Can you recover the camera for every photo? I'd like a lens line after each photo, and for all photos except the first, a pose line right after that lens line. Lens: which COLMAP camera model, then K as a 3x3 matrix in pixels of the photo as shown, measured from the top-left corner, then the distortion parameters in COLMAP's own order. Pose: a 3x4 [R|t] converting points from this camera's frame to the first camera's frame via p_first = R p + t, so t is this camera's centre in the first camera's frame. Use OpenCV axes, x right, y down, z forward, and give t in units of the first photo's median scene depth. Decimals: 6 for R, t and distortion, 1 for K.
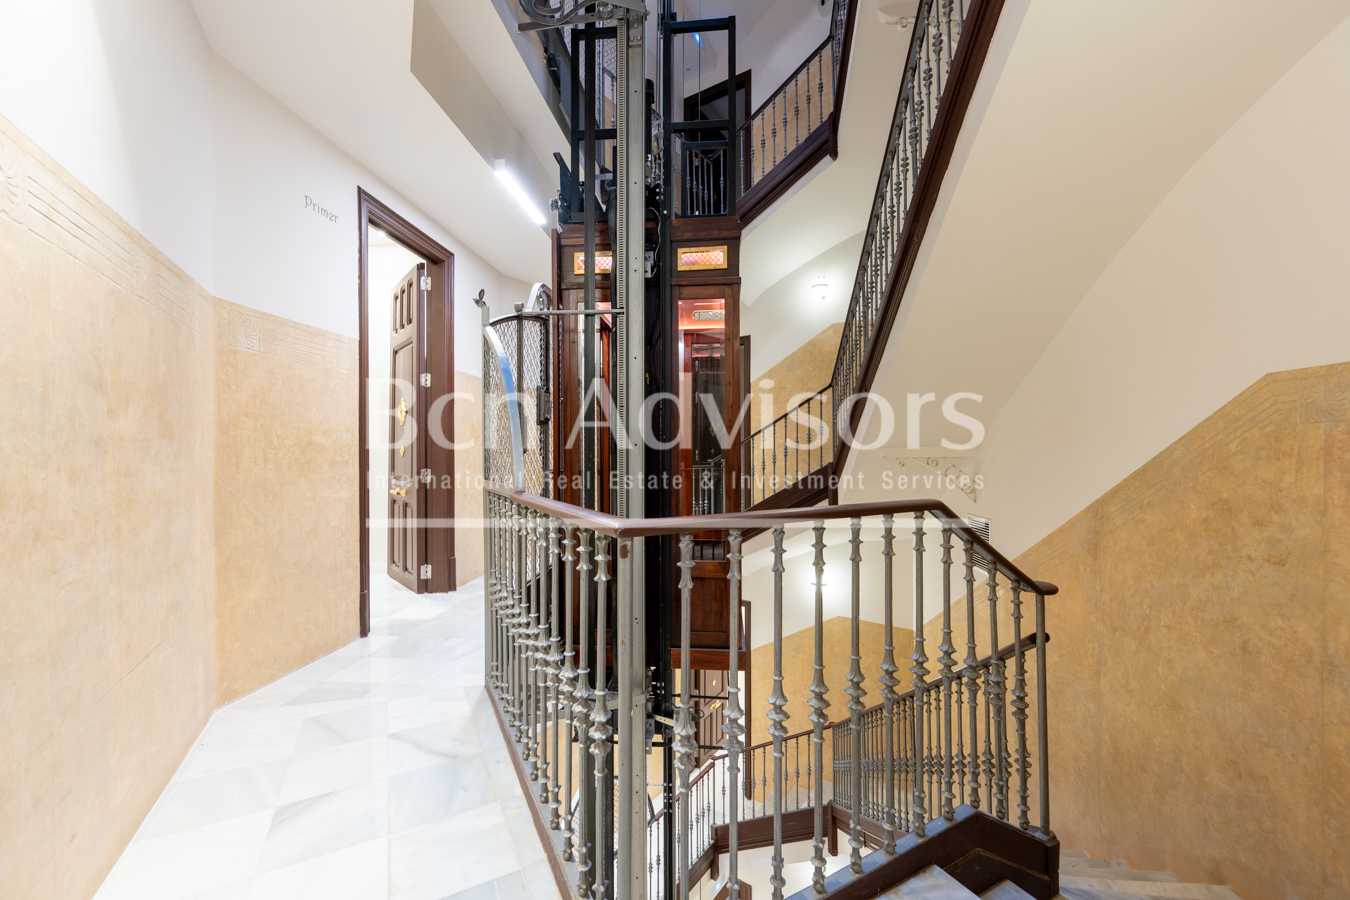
lens RADIAL K [[529.7, 0, 675.0], [0, 529.7, 450.0], [0, 0, 1]] dist [0.000528, 0.000202]
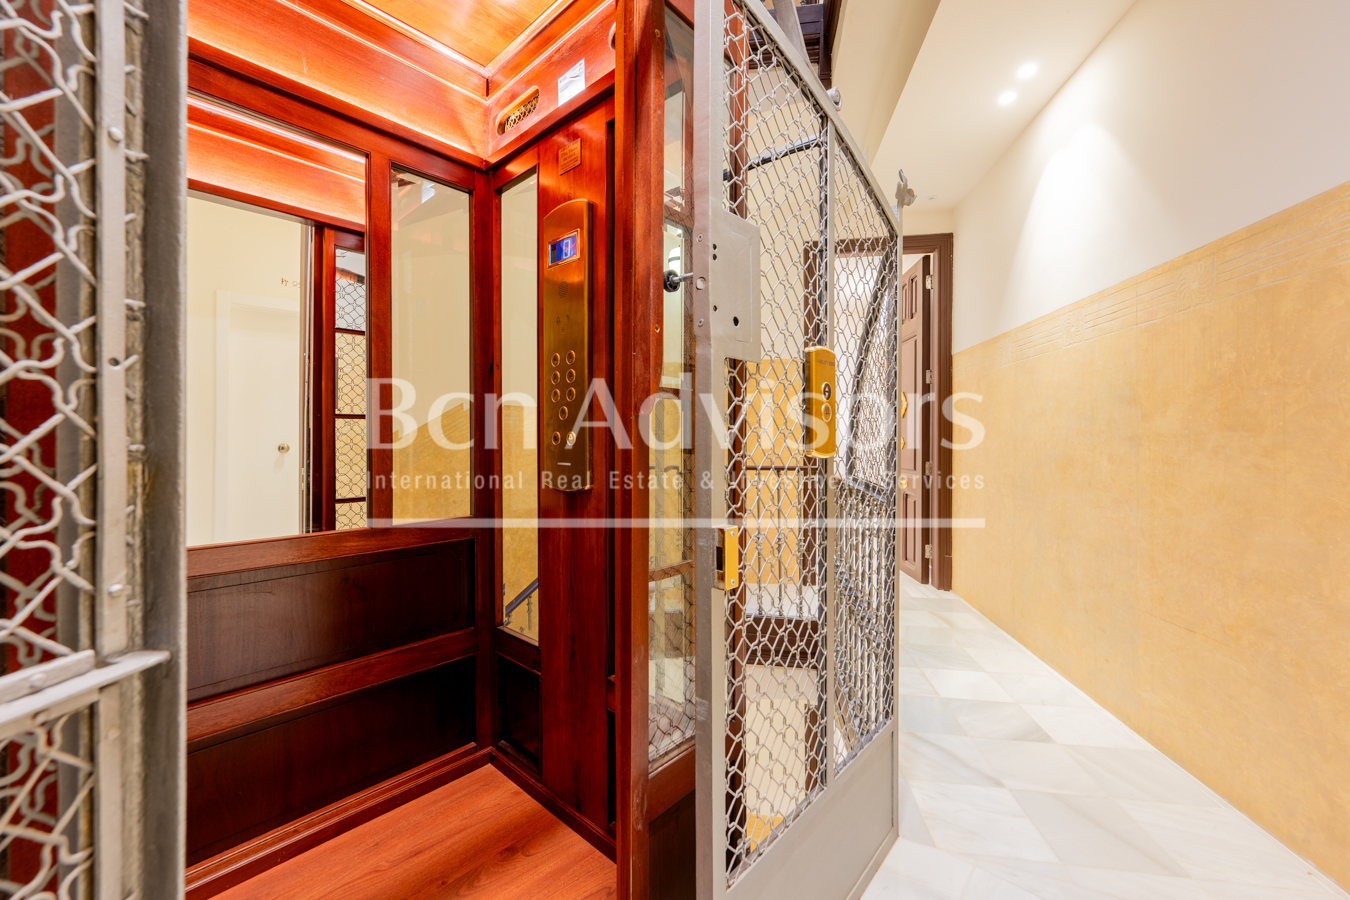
lens RADIAL K [[529.7, 0, 675.0], [0, 529.7, 450.0], [0, 0, 1]] dist [0.000528, 0.000202]
pose [[-0.804119, -0.007713, 0.594418, -0.729632], [0.003713, 0.999831, 0.017997, -0.010027], [-0.594456, 0.016678, -0.803955, 2.340765]]
